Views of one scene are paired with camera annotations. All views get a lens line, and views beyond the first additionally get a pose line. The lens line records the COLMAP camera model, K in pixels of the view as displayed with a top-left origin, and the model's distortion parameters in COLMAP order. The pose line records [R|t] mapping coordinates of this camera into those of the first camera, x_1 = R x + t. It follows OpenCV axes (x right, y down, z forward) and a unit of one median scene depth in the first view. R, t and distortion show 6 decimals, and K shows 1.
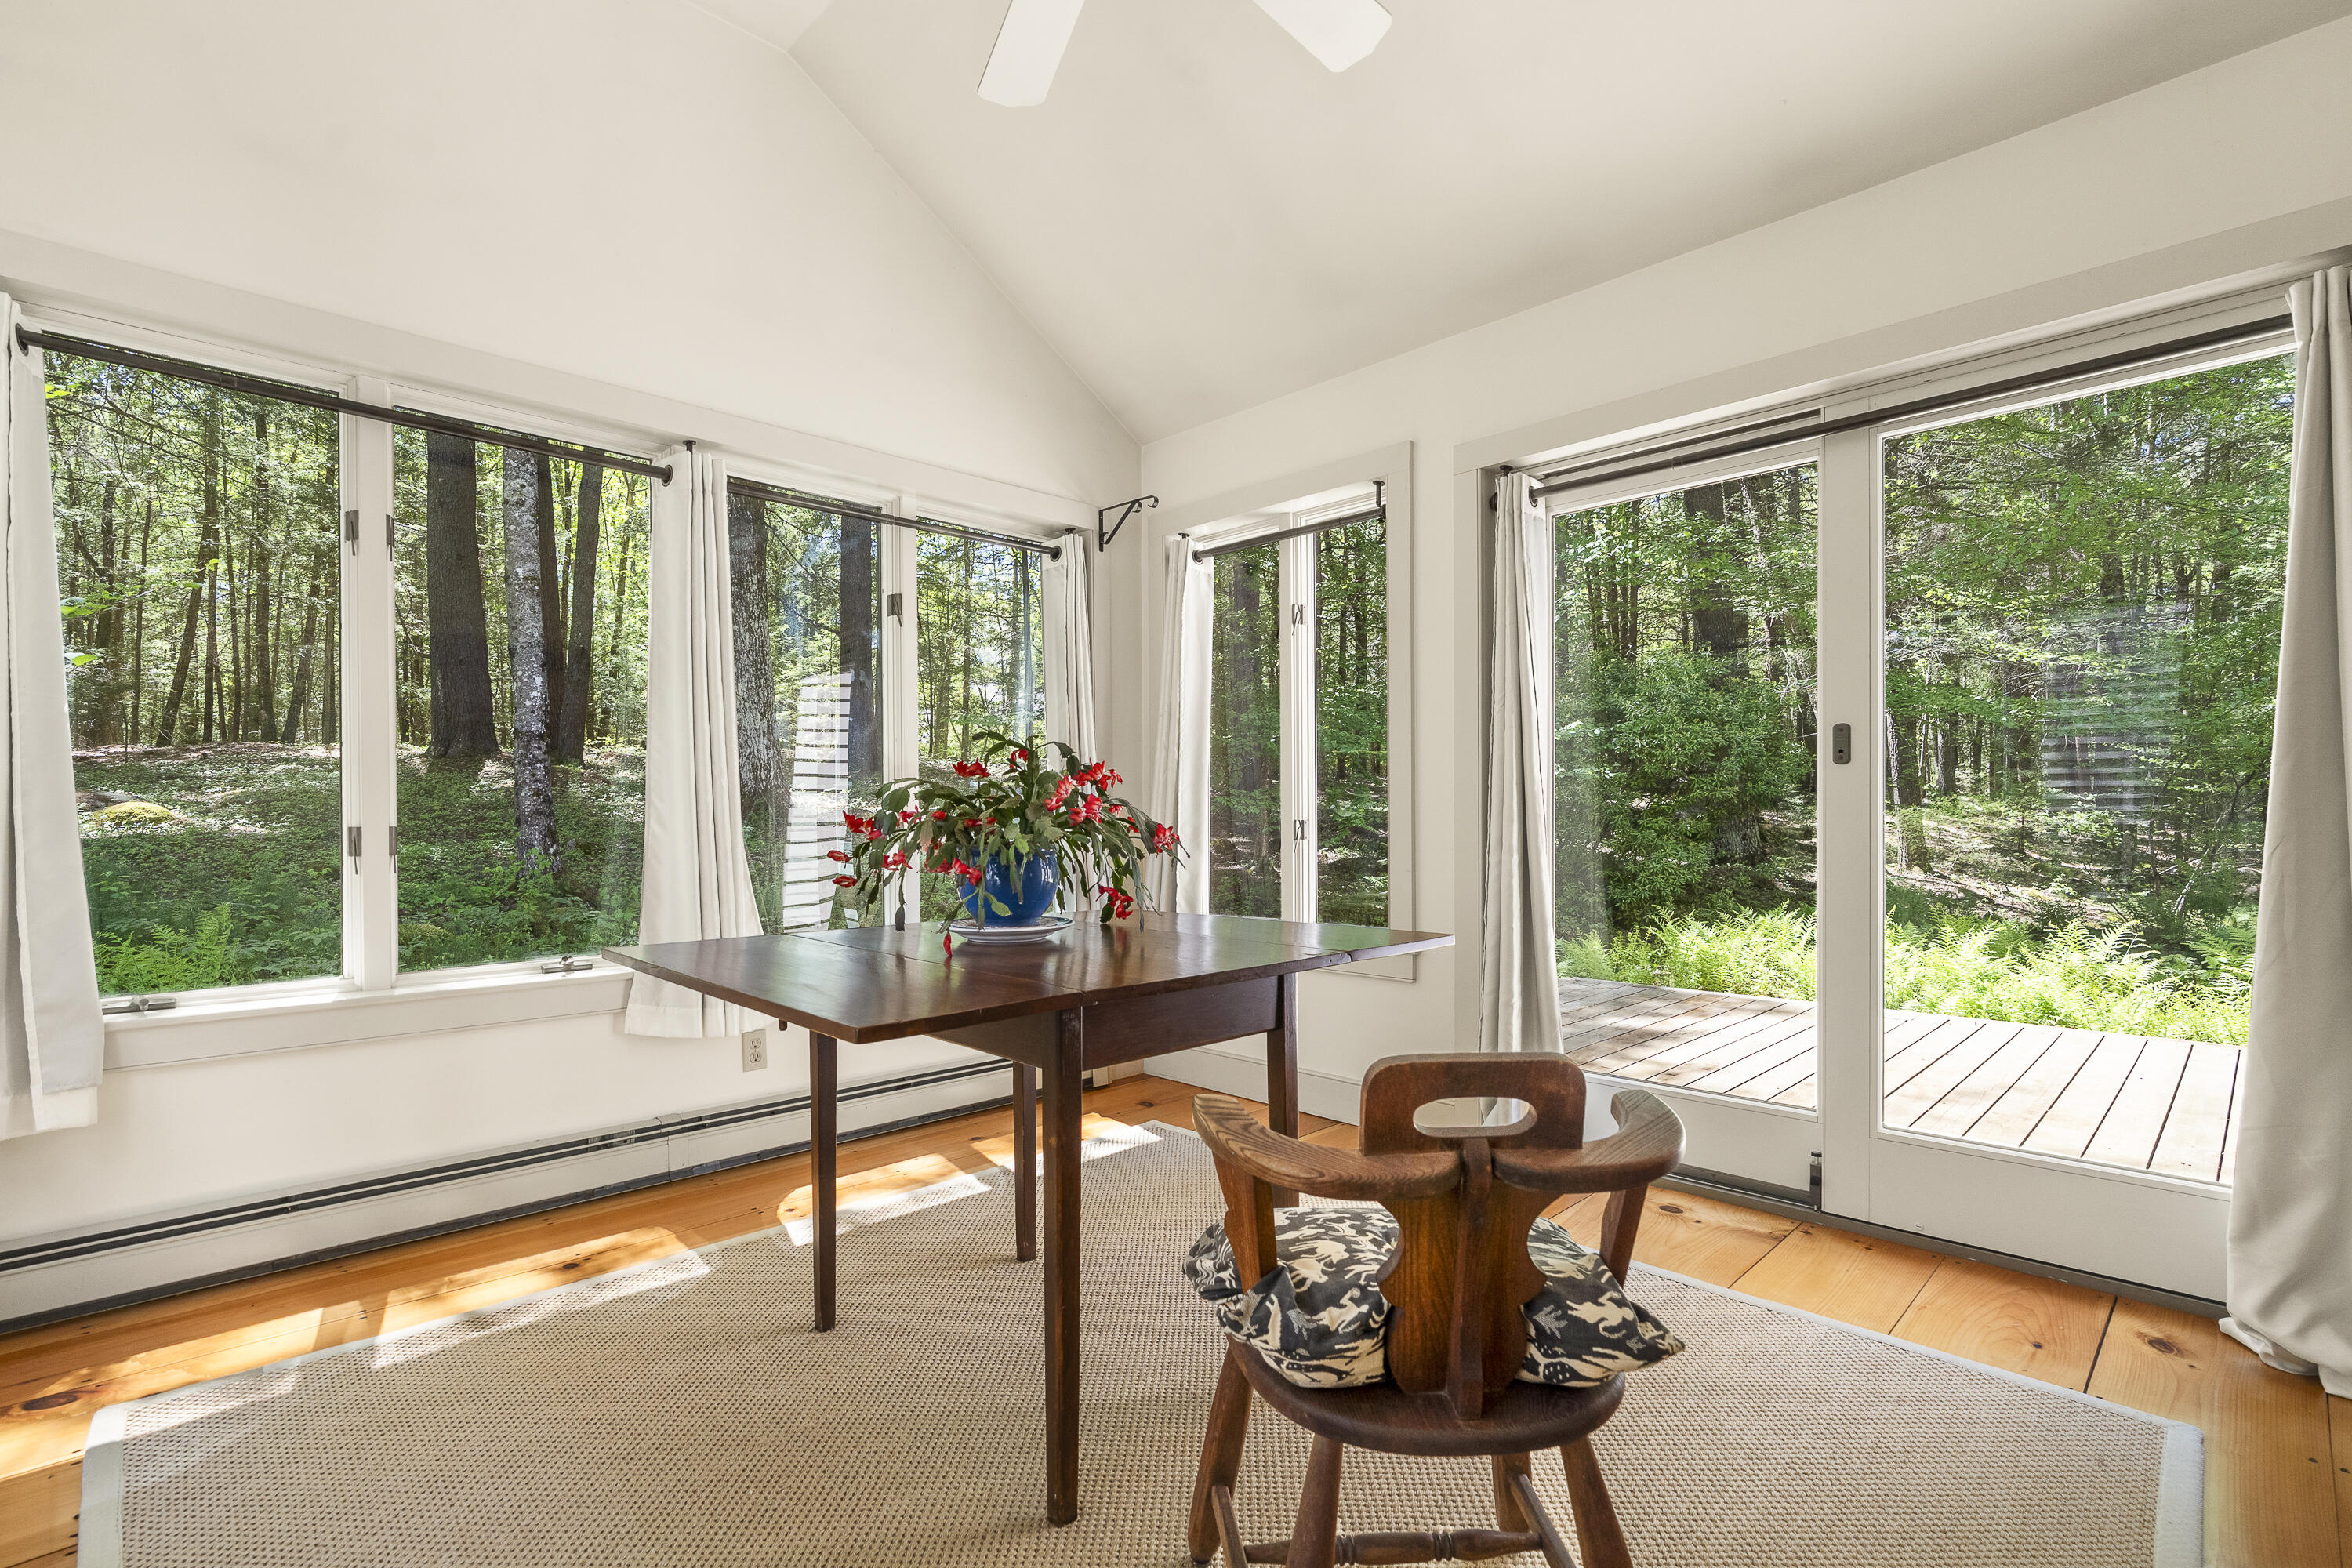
lens RADIAL K [[1081.7, 0, 1174.3], [0, 1081.7, 819.4], [0, 0, 1]] dist [-0.003009, 0.001792]
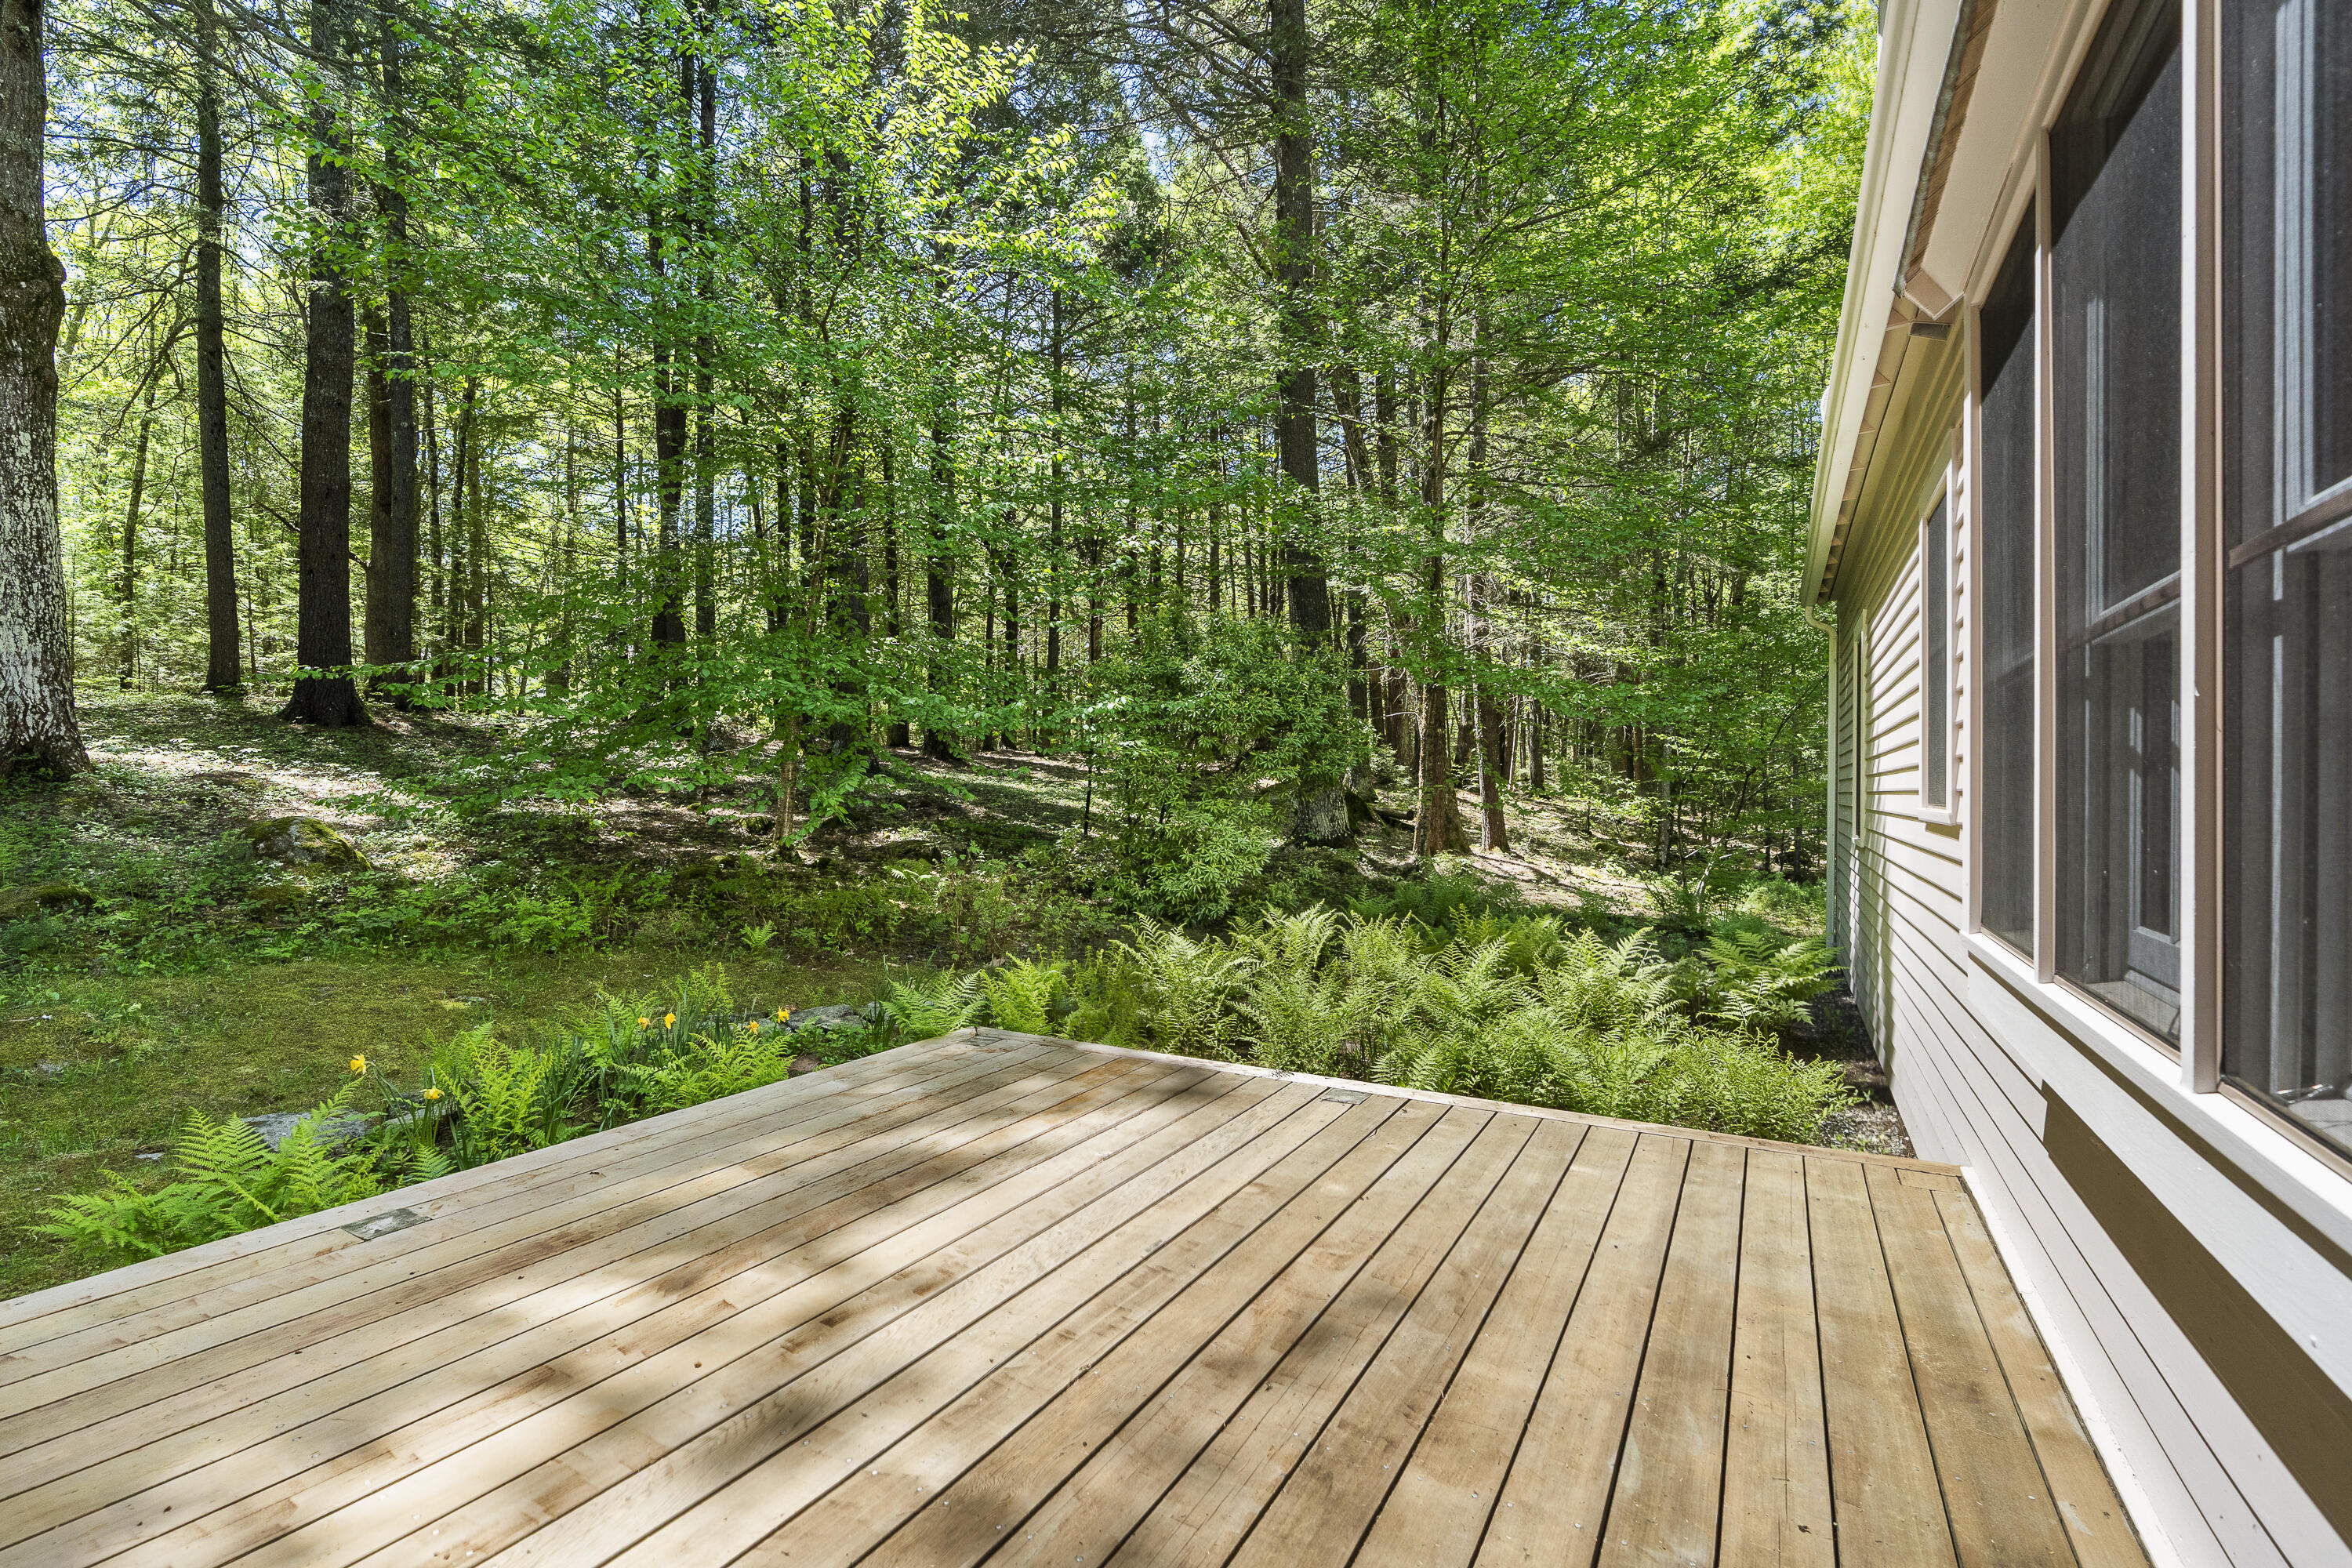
lens RADIAL K [[1081.7, 0, 1178.3], [0, 1081.7, 781.2], [0, 0, 1]] dist [-0.003009, 0.001792]
pose [[0.957056, 0.015899, 0.289466, 0.093911], [-0.012563, 0.999832, -0.013380, -0.002090], [-0.289630, 0.009169, 0.957095, 0.095327]]
